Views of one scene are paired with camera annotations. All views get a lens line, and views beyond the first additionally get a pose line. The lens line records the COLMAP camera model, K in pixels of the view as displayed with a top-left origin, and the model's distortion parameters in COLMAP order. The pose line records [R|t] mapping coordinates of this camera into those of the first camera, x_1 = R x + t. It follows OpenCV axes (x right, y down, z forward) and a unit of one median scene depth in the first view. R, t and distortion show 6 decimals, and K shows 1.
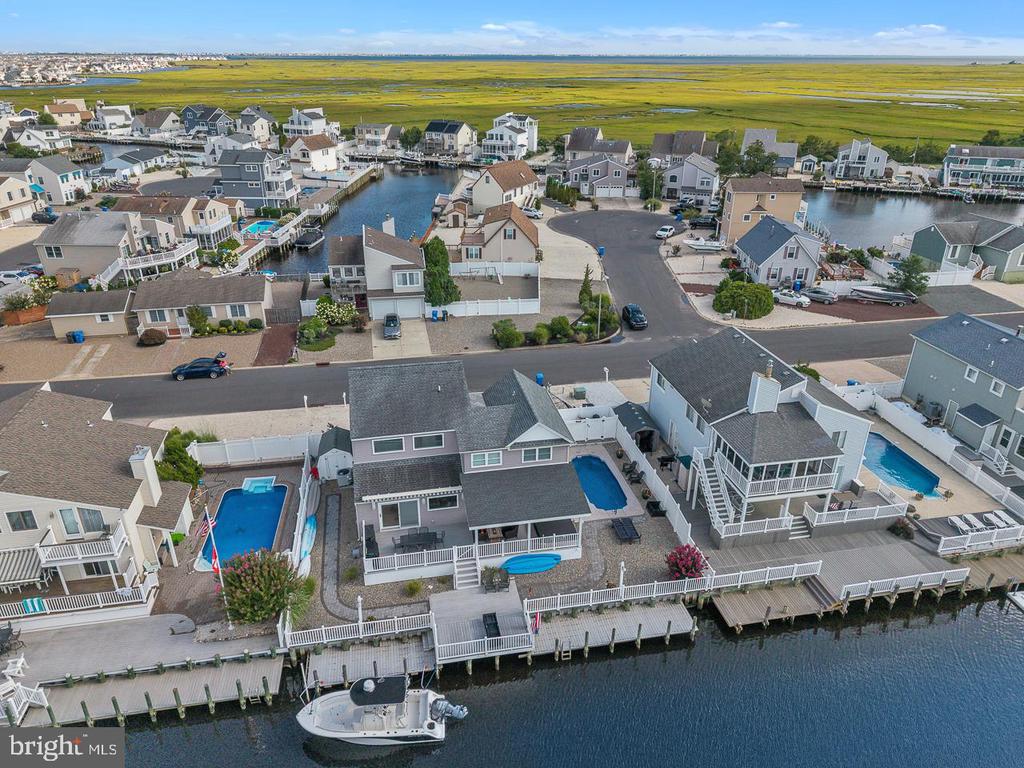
lens RADIAL K [[693.0, 0, 512.0], [0, 693.0, 384.0], [0, 0, 1]] dist [0.045183, -0.043701]
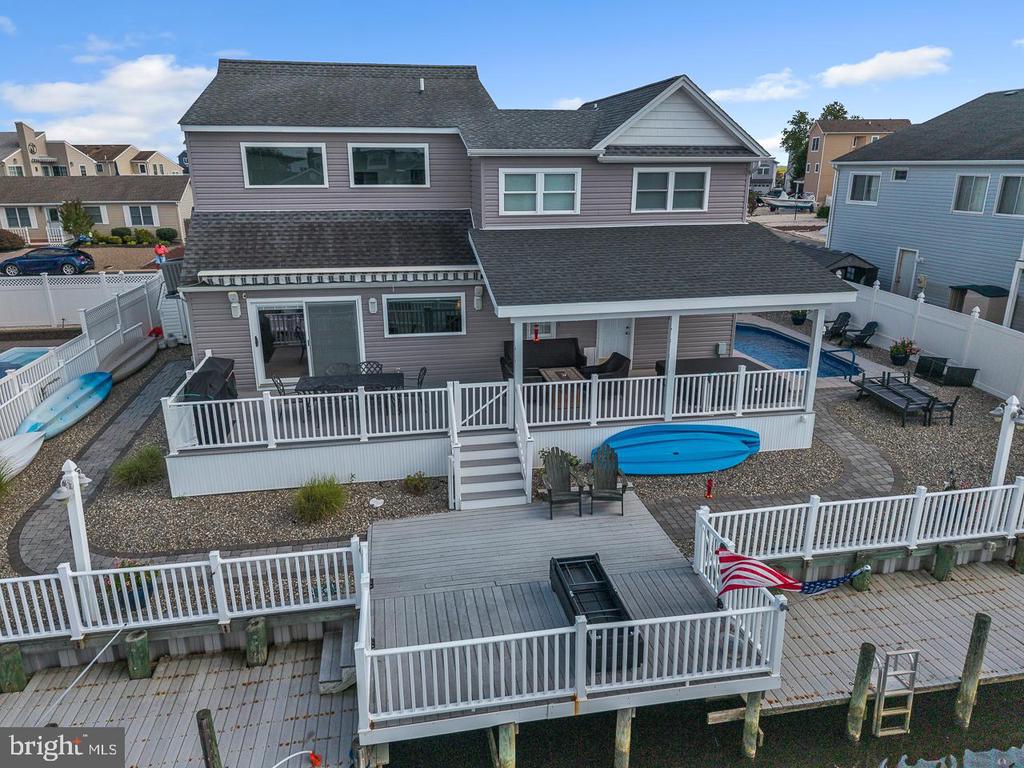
lens RADIAL K [[700.0, 0, 513.1], [0, 700.0, 379.9], [0, 0, 1]] dist [0.008422, 0.001844]
pose [[0.999879, -0.005310, -0.014604, -0.038626], [0.003150, 0.989553, -0.144133, 0.220913], [0.015217, 0.144070, 0.989451, 0.528155]]
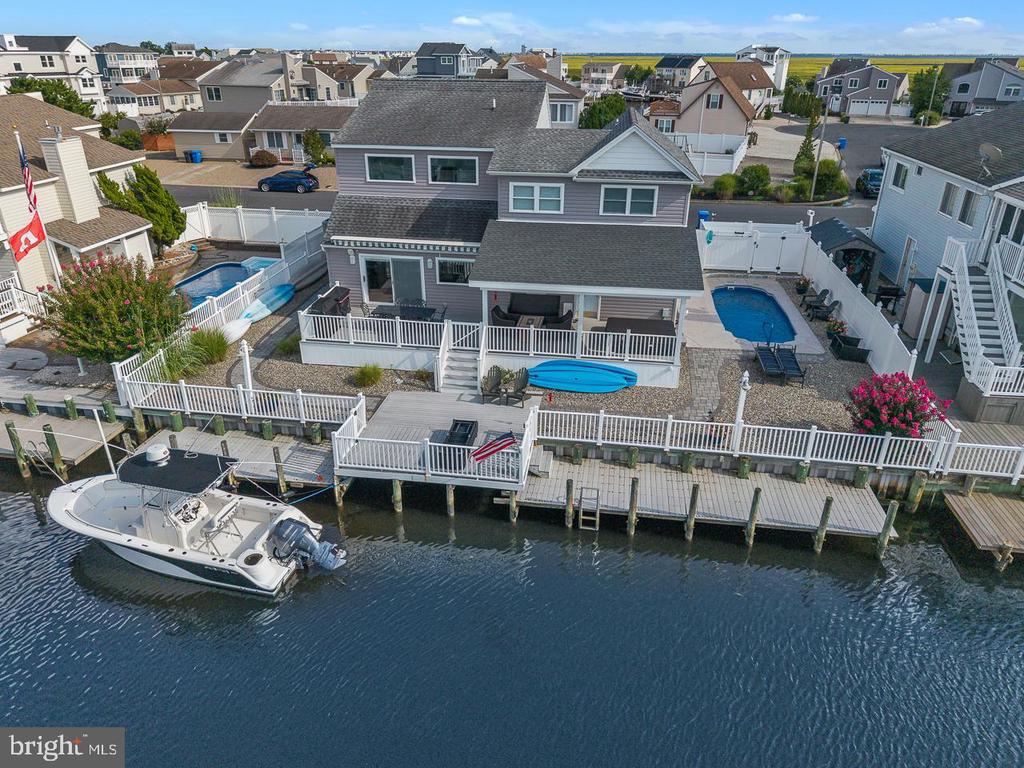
lens RADIAL K [[693.0, 0, 512.0], [0, 693.0, 384.0], [0, 0, 1]] dist [0.045183, -0.043701]
pose [[0.944018, 0.139888, -0.298766, 0.114717], [-0.139881, 0.989934, 0.021522, 0.209706], [0.298769, 0.021475, 0.954084, 0.370522]]
